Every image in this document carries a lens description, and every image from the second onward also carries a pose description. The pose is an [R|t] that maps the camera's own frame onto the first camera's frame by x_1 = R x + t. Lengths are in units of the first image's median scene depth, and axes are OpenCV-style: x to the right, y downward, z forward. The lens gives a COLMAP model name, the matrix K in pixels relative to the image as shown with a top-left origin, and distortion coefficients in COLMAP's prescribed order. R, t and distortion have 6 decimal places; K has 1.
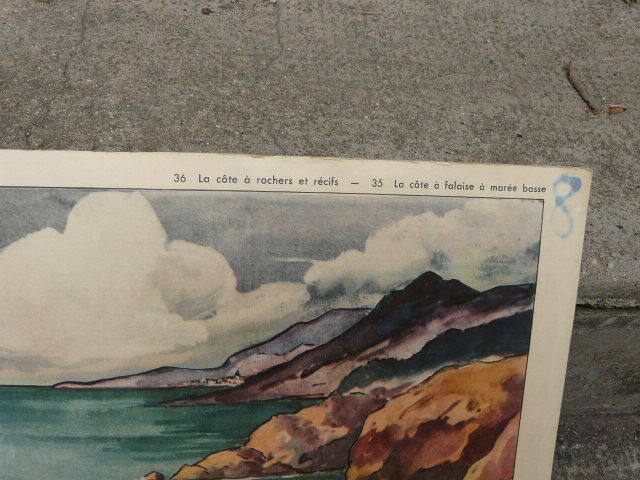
lens RADIAL K [[528.3, 0, 316.7], [0, 528.3, 247.4], [0, 0, 1]] dist [-0.086257, 0.079218]
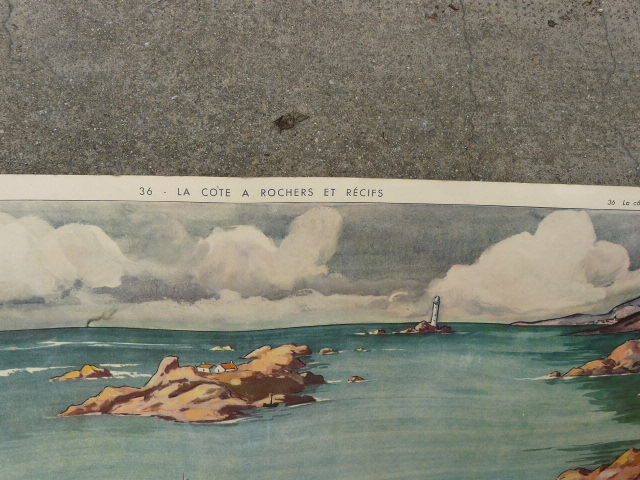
lens RADIAL K [[528.3, 0, 316.7], [0, 528.3, 247.4], [0, 0, 1]] dist [-0.086257, 0.079218]
pose [[0.997996, 0.035145, -0.052625, -0.972723], [-0.019368, 0.961332, 0.274710, -0.379343], [0.060245, -0.273140, 0.960086, -0.518469]]
